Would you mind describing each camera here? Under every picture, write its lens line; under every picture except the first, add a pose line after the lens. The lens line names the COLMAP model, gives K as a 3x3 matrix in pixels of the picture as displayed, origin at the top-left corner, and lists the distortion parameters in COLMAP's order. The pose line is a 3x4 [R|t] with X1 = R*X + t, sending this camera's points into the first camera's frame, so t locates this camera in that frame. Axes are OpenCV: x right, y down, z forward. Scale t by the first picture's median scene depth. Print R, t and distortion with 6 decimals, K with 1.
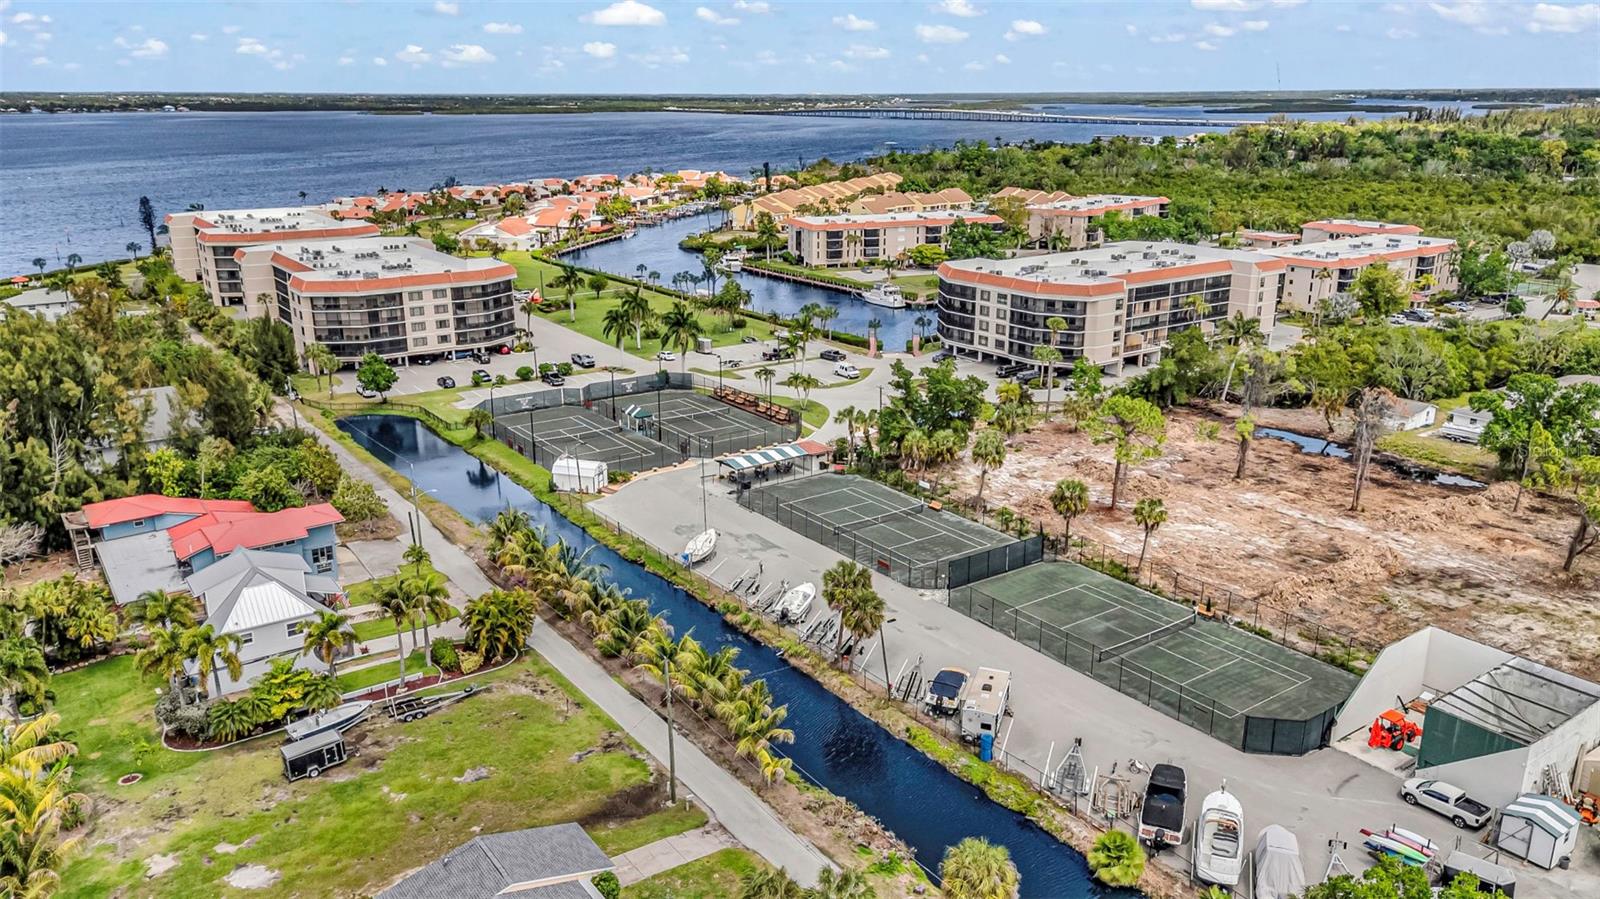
lens RADIAL K [[1175.4, 0, 792.3], [0, 1175.4, 460.3], [0, 0, 1]] dist [0.081075, -0.076493]
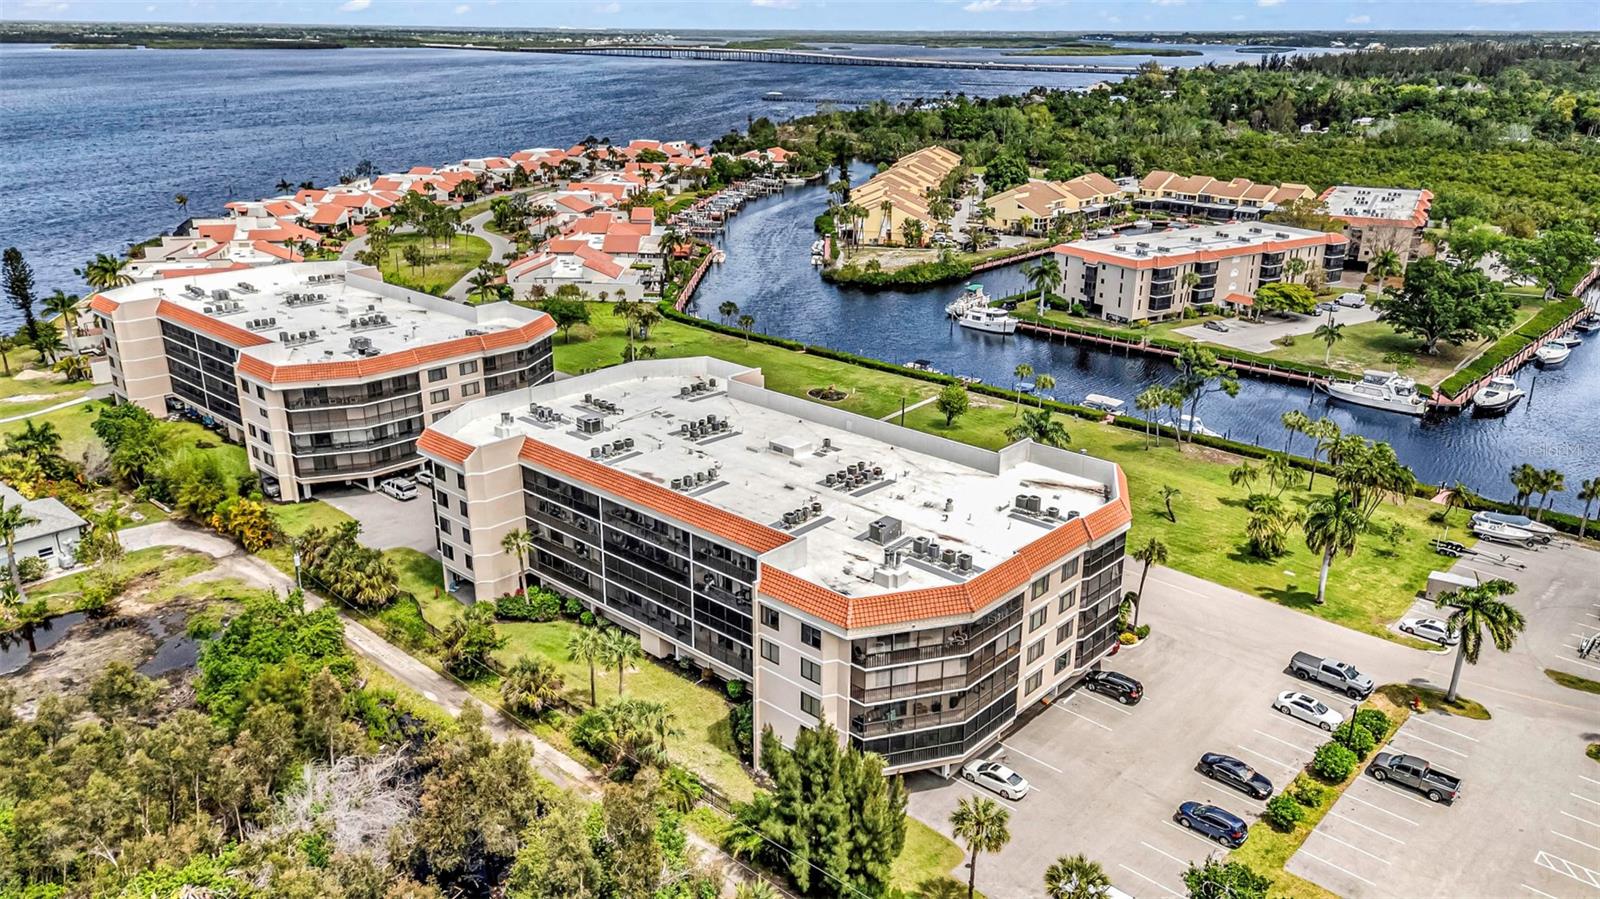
lens RADIAL K [[1175.4, 0, 796.5], [0, 1175.4, 447.1], [0, 0, 1]] dist [0.081075, -0.076493]
pose [[0.976886, -0.064157, 0.203907, -0.380025], [0.056120, 0.997411, 0.044962, -0.166273], [-0.206264, -0.032479, 0.977957, 0.469345]]
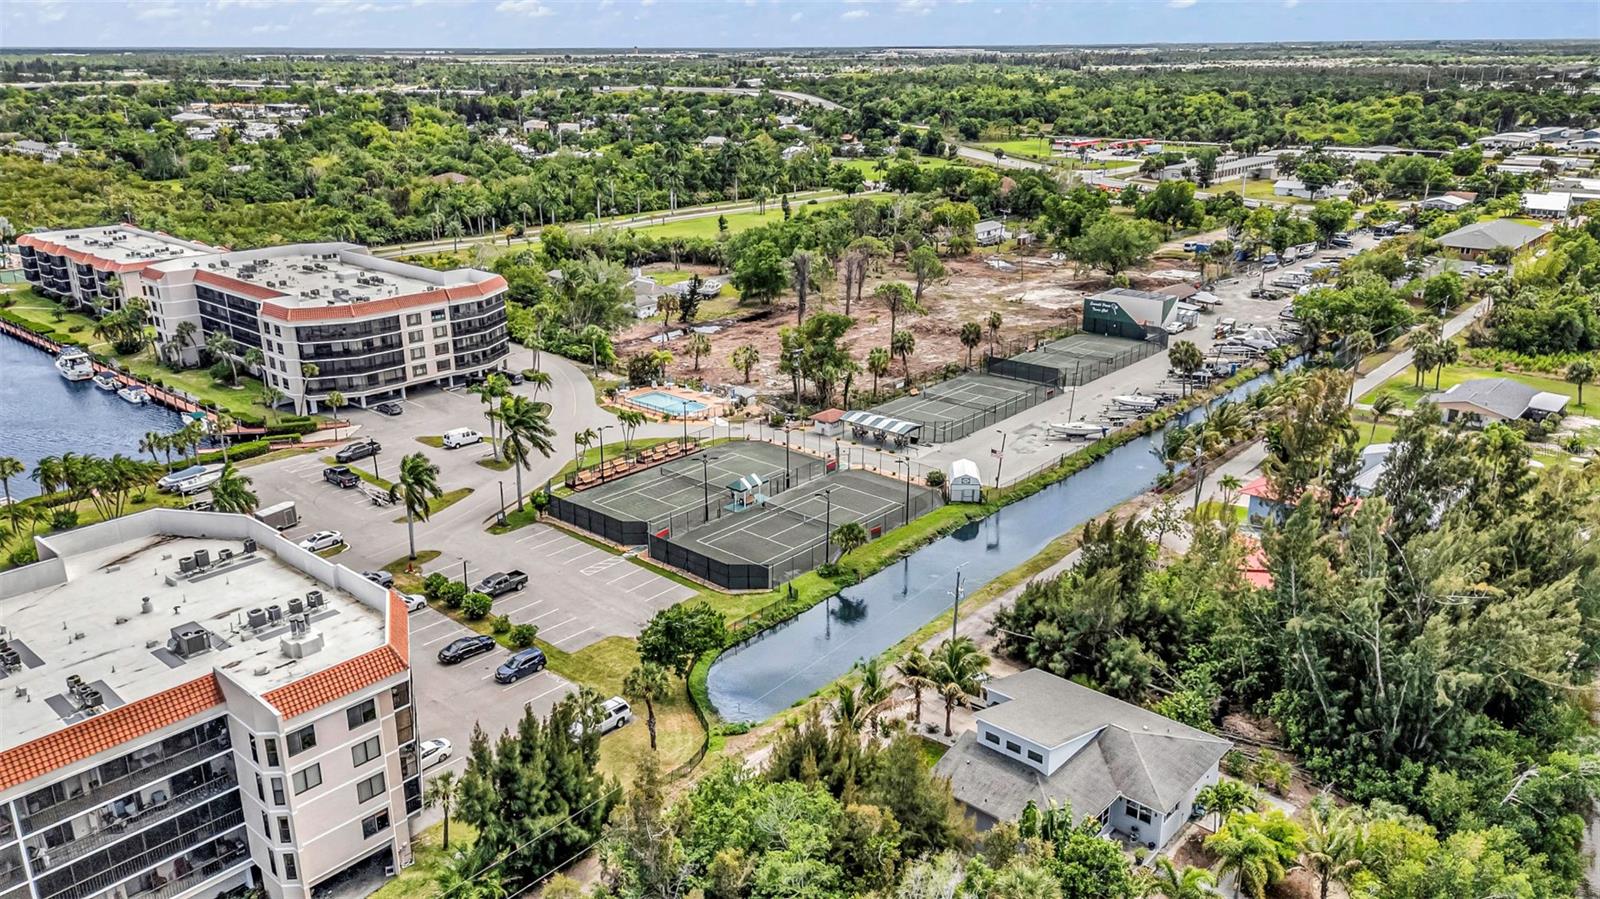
lens RADIAL K [[1175.4, 0, 803.4], [0, 1175.4, 445.5], [0, 0, 1]] dist [0.081075, -0.076493]
pose [[-0.233391, -0.309011, 0.921977, -0.582296], [0.295248, 0.880878, 0.369976, -0.232966], [-0.926476, 0.358561, -0.114354, 0.677642]]
